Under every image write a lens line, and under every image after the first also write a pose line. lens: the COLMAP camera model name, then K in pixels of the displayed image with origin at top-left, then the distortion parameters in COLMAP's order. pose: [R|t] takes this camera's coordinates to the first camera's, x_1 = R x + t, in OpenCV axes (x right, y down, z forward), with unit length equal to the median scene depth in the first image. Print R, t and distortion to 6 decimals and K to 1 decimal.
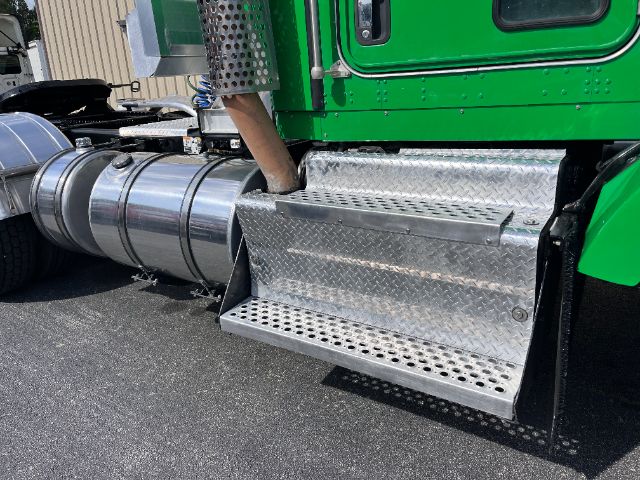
lens RADIAL K [[488.4, 0, 316.7], [0, 488.4, 240.4], [0, 0, 1]] dist [0.064455, -0.089410]
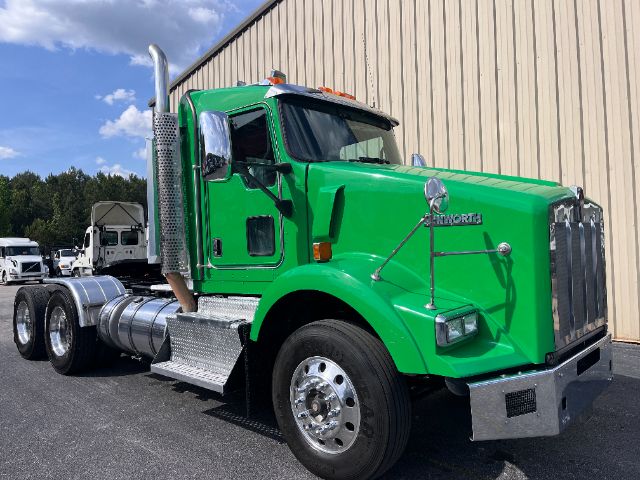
lens RADIAL K [[488.4, 0, 321.9], [0, 488.4, 242.0], [0, 0, 1]] dist [0.064455, -0.089410]
pose [[0.983859, 0.030409, -0.176344, 0.937902], [-0.087045, 0.942339, -0.323141, 0.275992], [0.156350, 0.333275, 0.929775, -1.162657]]
